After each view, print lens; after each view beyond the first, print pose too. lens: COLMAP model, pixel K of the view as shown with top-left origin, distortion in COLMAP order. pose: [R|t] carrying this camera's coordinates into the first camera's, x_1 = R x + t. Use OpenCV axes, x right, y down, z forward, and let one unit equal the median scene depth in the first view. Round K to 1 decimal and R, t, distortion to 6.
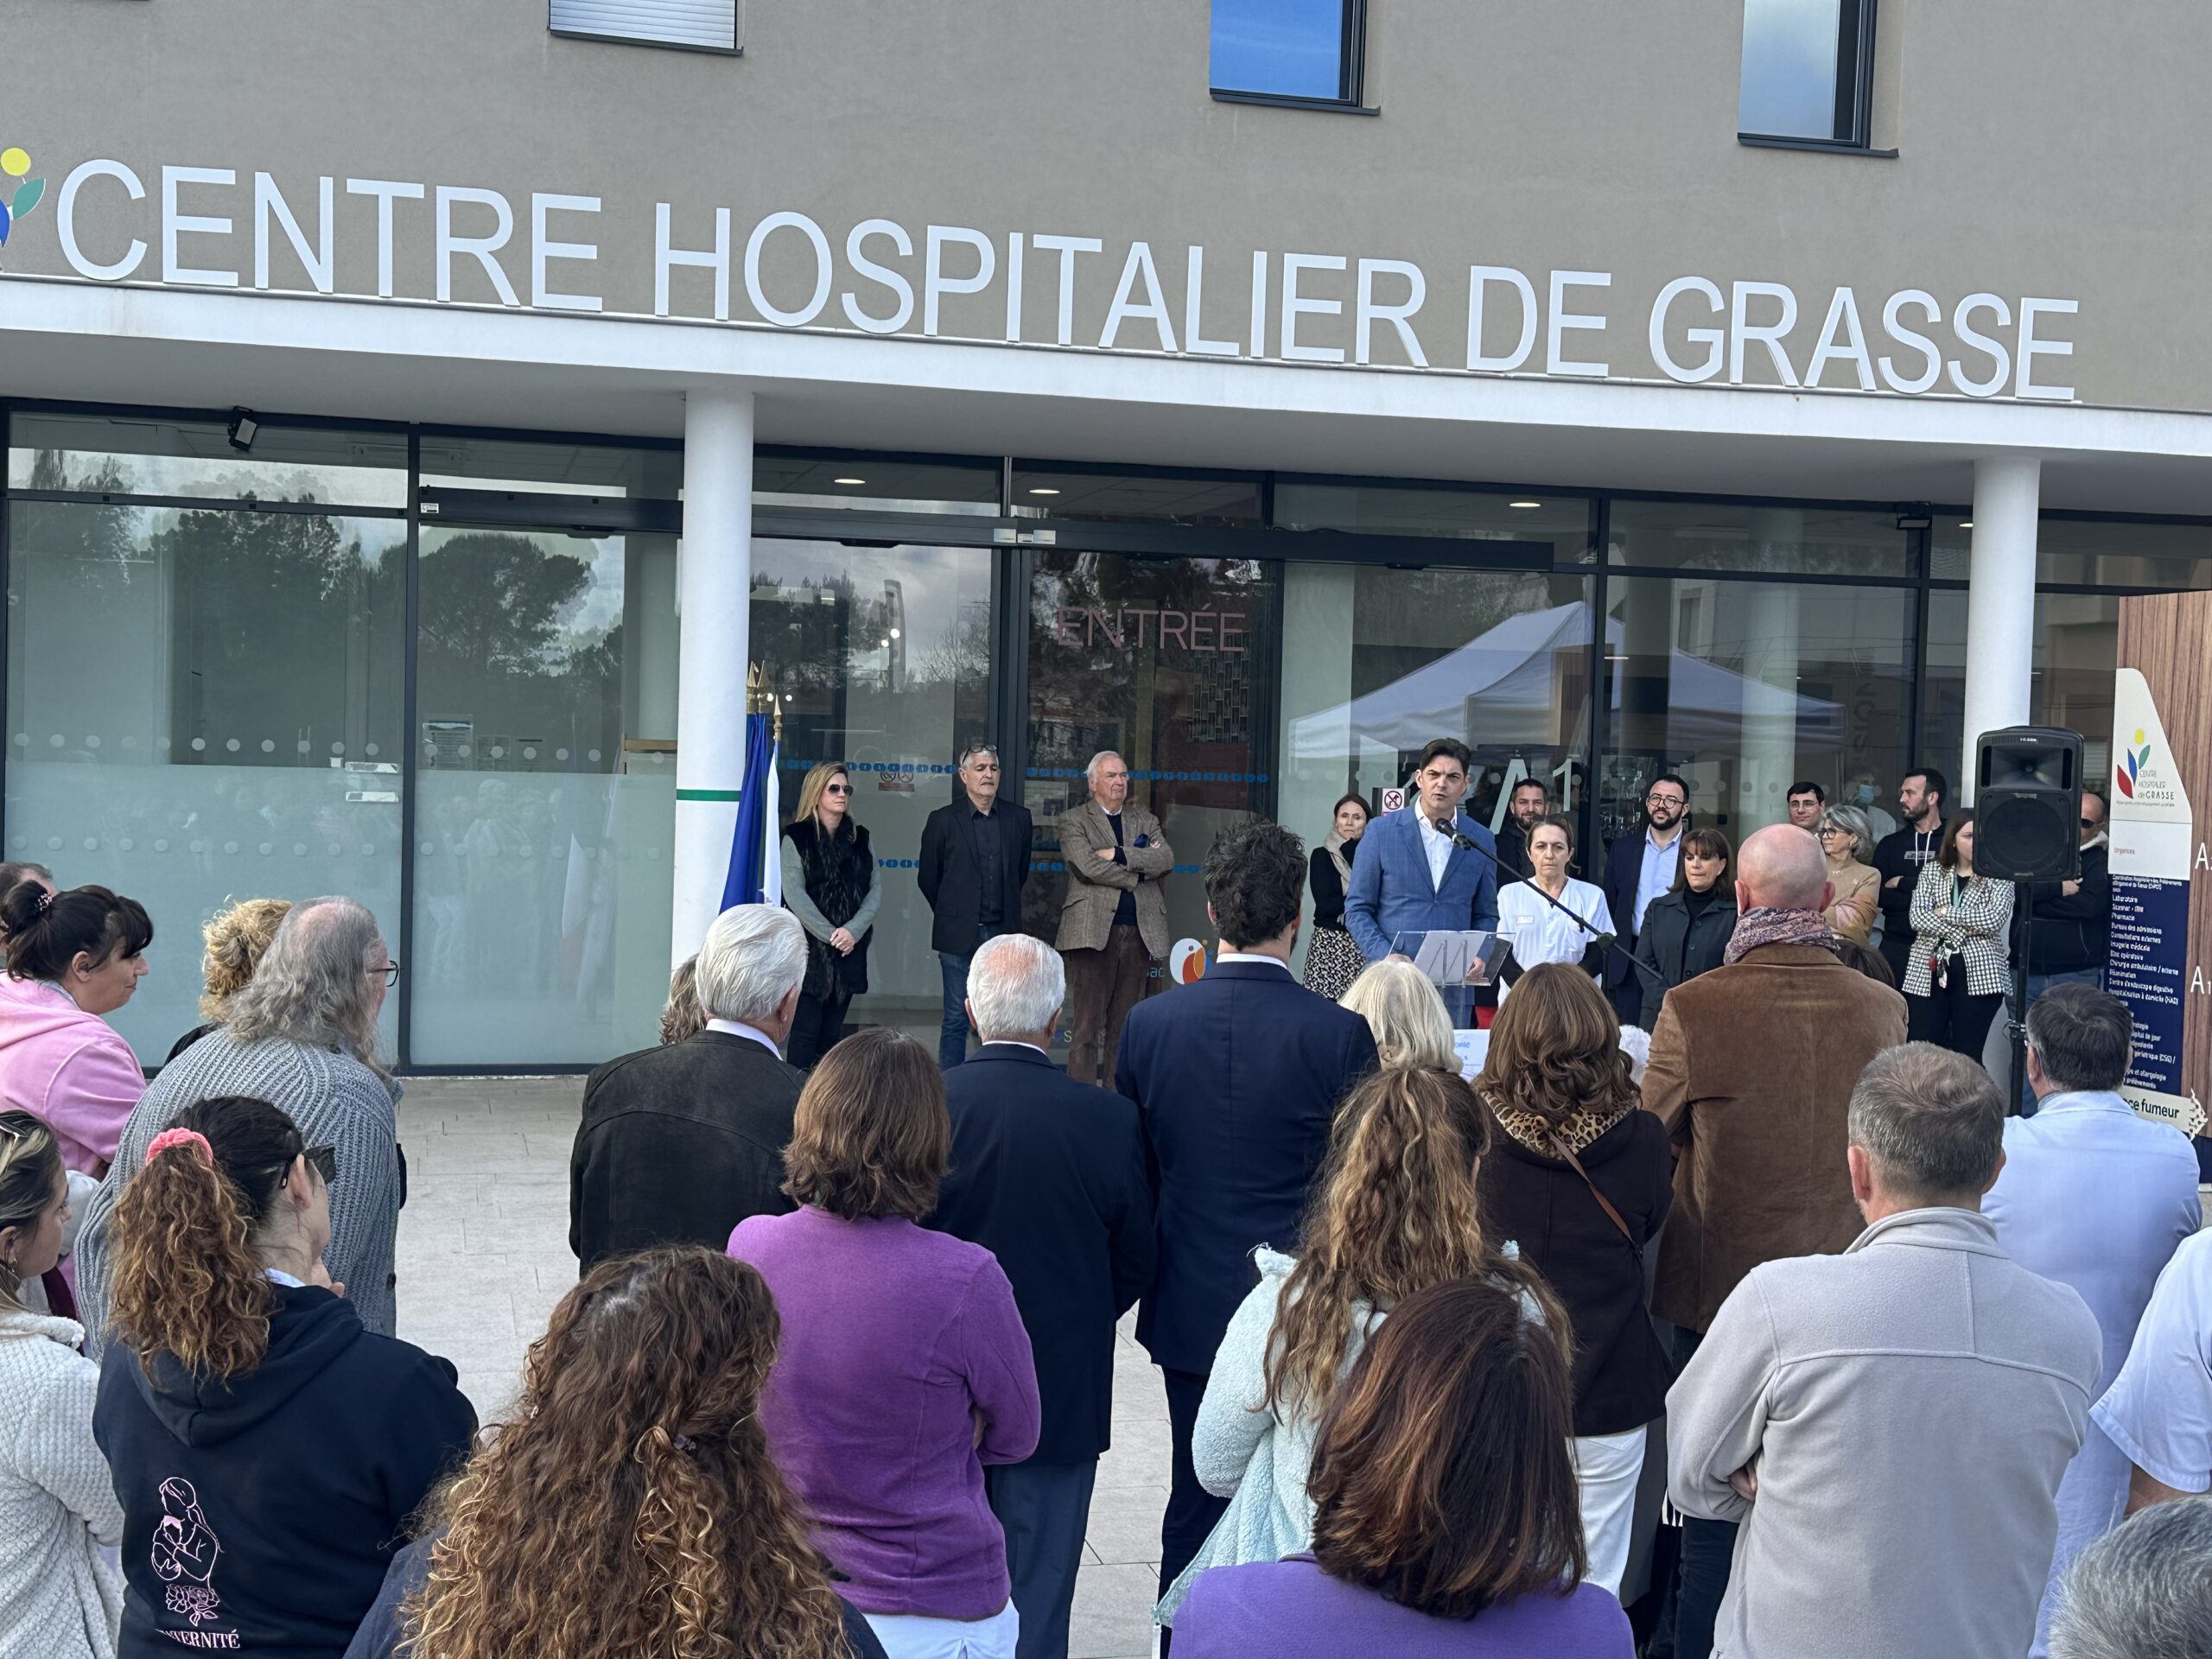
lens RADIAL K [[2775.7, 0, 1121.3], [0, 2775.7, 846.3], [0, 0, 1]] dist [0.126136, 0.000000]
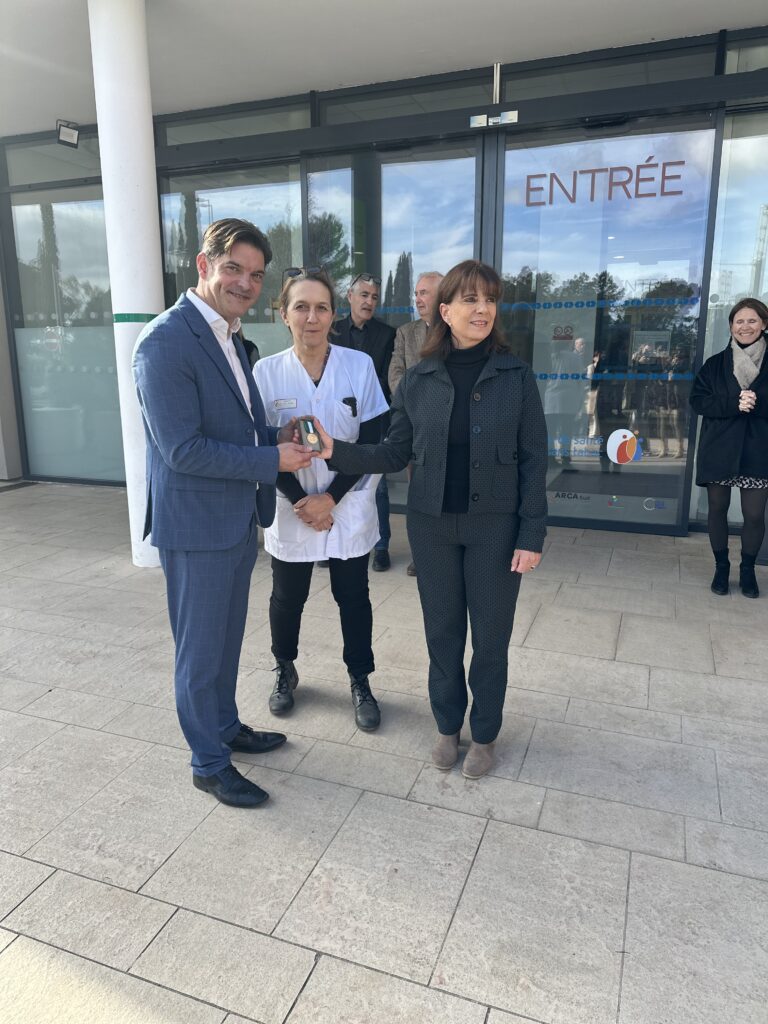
lens RADIAL K [[715.8, 0, 382.6], [0, 715.8, 514.8], [0, 0, 1]] dist [0.035017, -0.039502]
pose [[0.815951, 0.096567, -0.569999, 0.154692], [0.006764, 0.984289, 0.176438, 0.014234], [0.578081, -0.147820, 0.802478, 0.772565]]
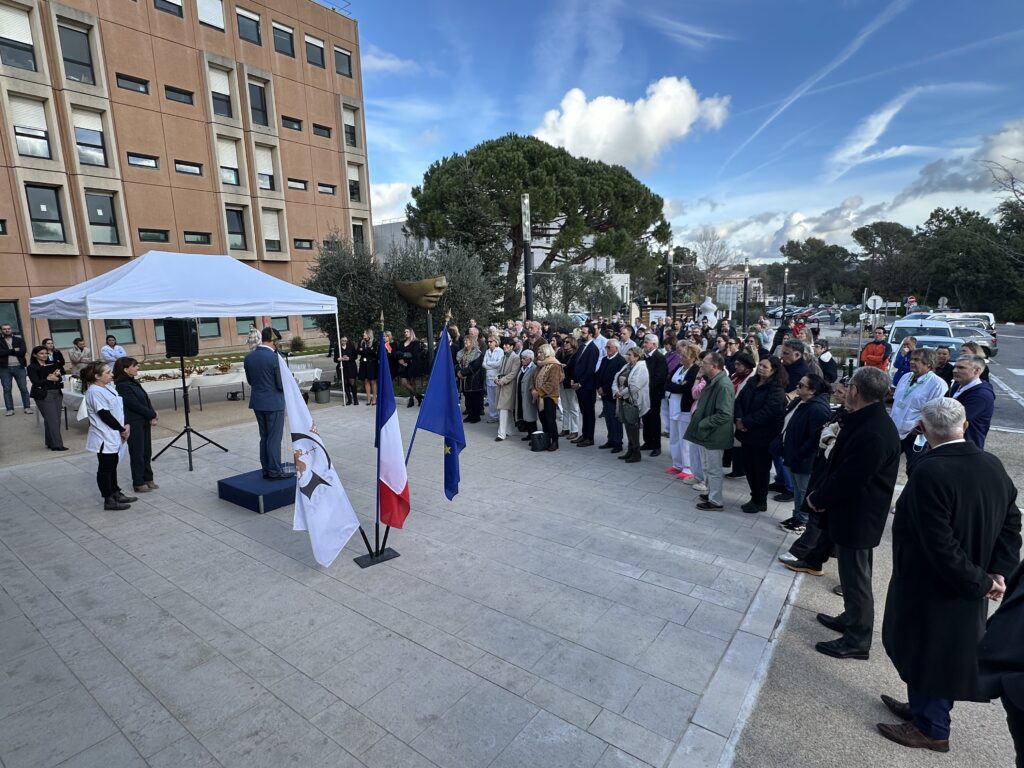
lens RADIAL K [[533.0, 0, 513.5], [0, 533.0, 384.9], [0, 0, 1]] dist [-0.012889, 0.004816]
pose [[-0.637954, -0.146674, 0.755977, -0.428133], [0.035324, 0.975086, 0.218995, -0.074950], [-0.769263, 0.166413, -0.616880, 0.901229]]
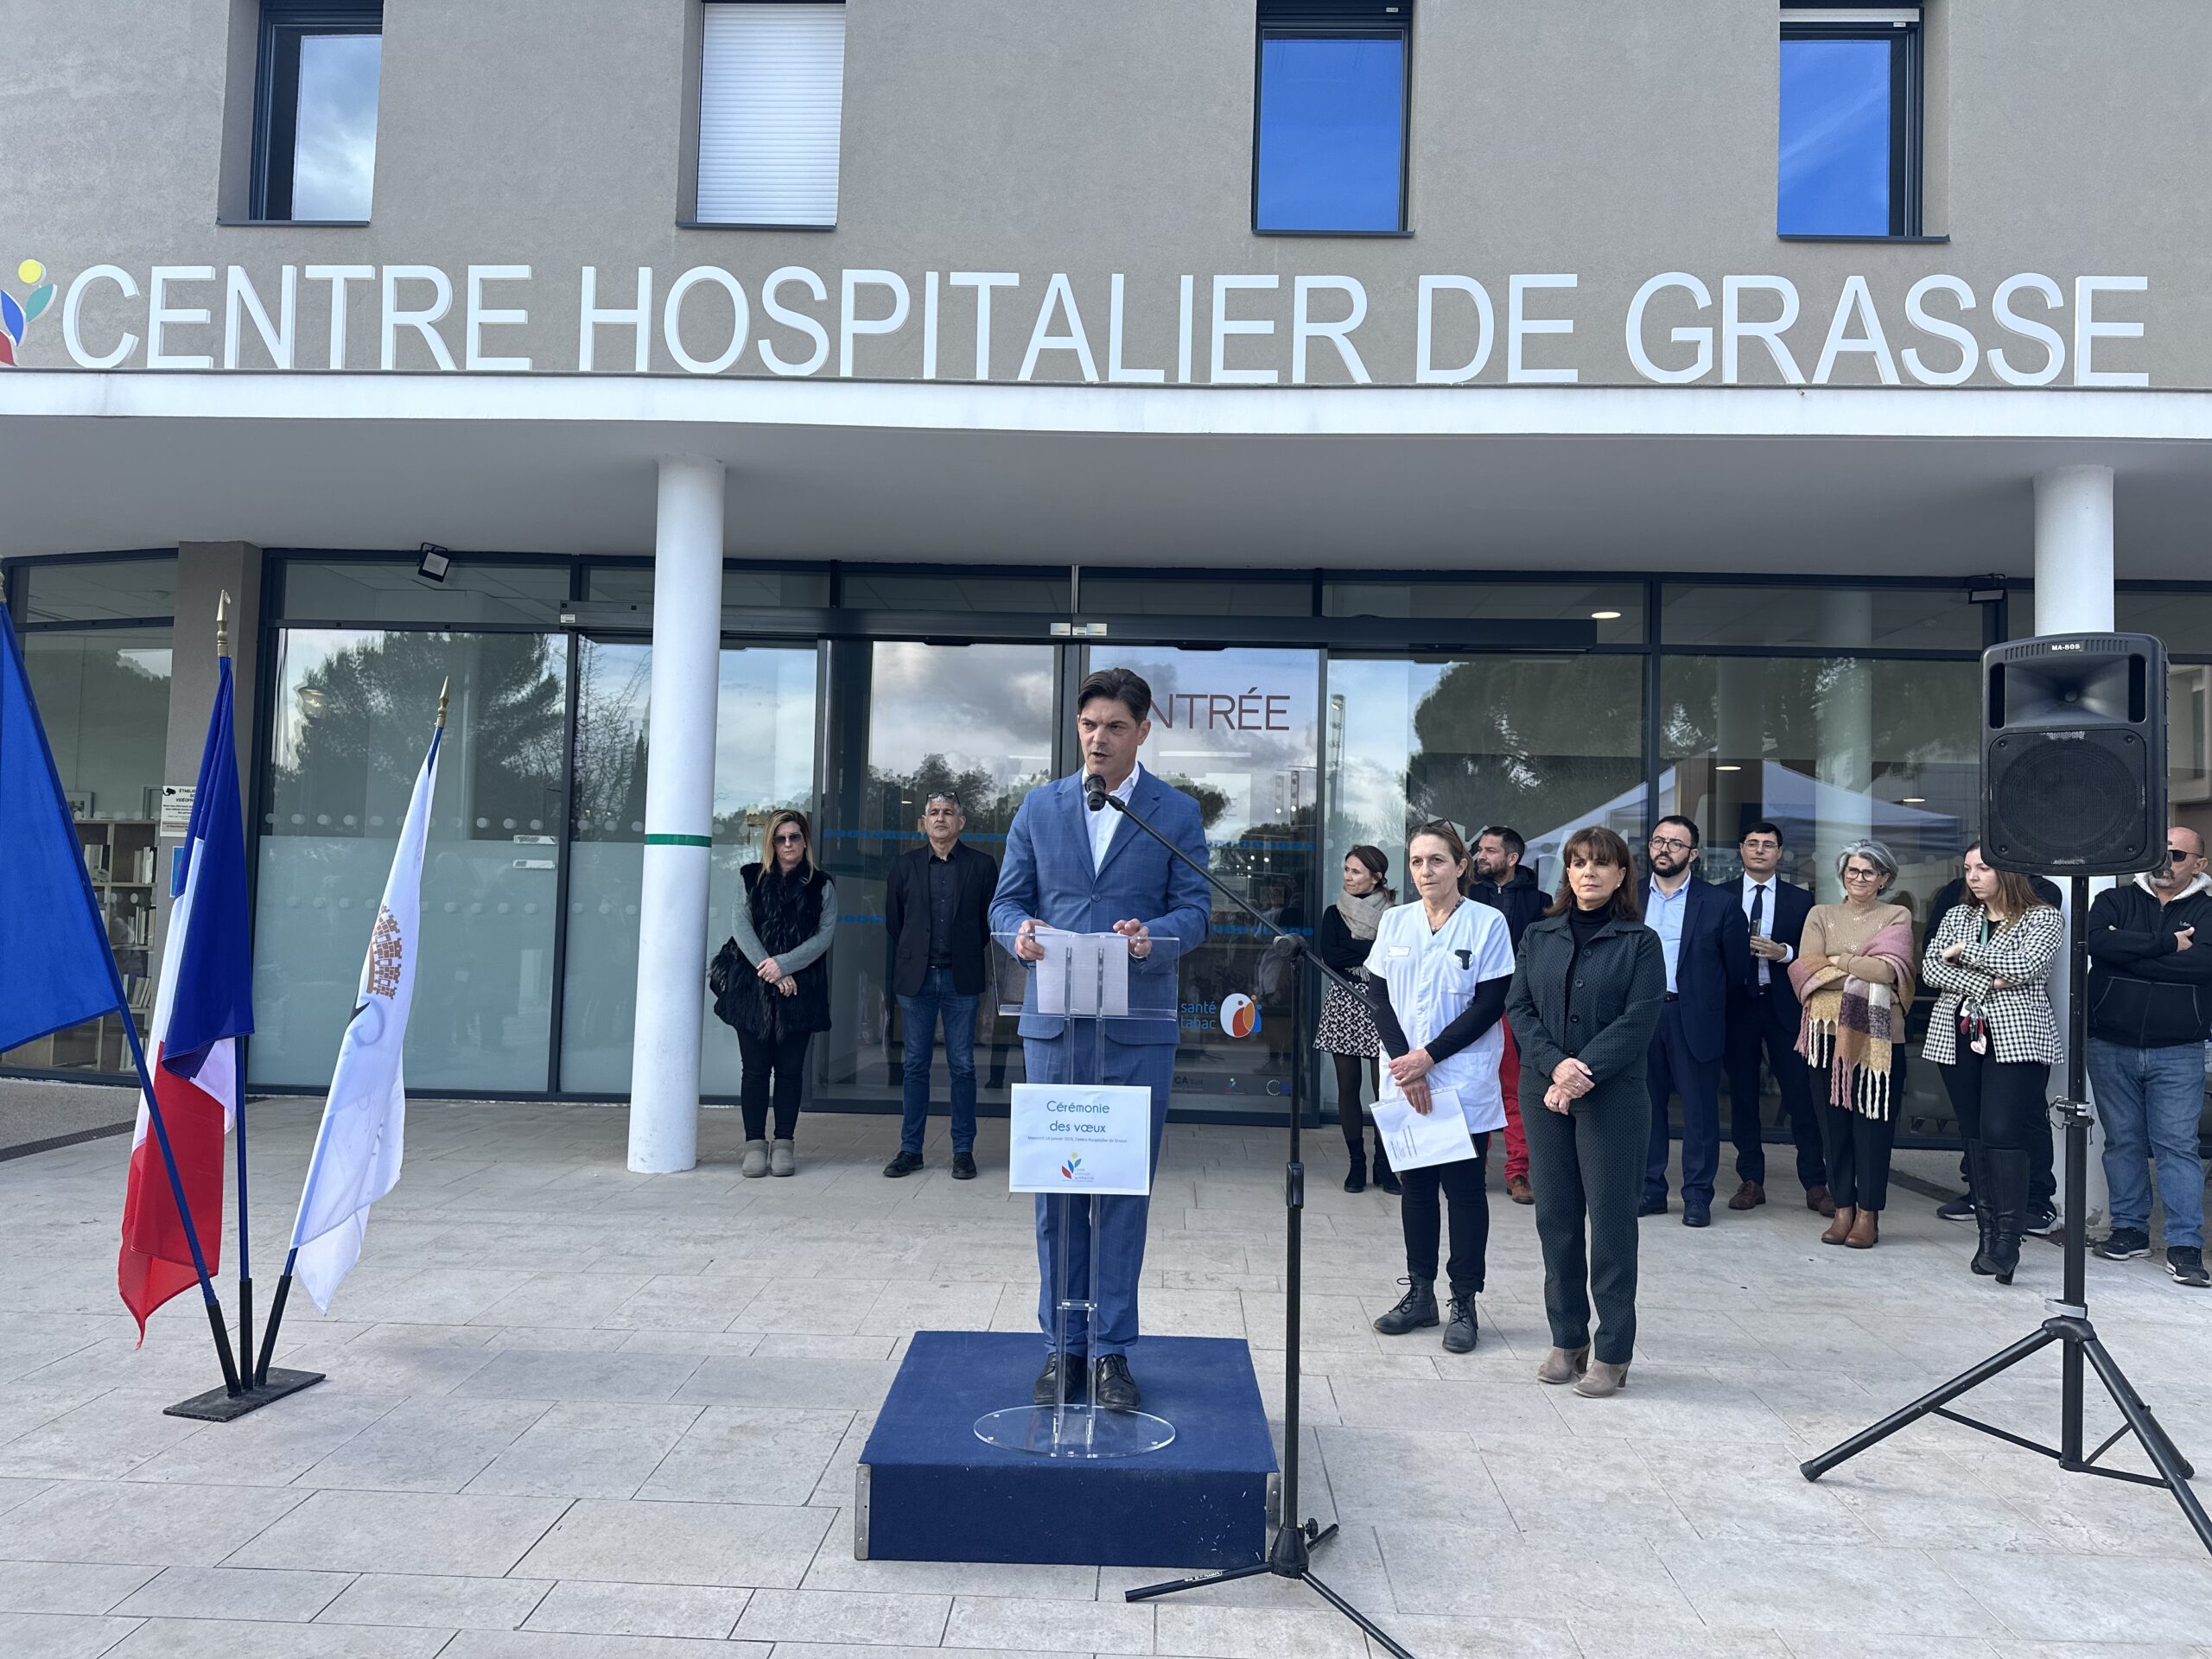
lens RADIAL K [[1546.3, 0, 1105.9], [0, 1546.3, 840.1], [0, 0, 1]] dist [0.035017, -0.039502]
pose [[0.959673, -0.014678, -0.280736, 0.170285], [-0.009811, 0.996279, -0.085627, 0.029548], [0.280948, 0.084928, 0.955958, 0.486911]]
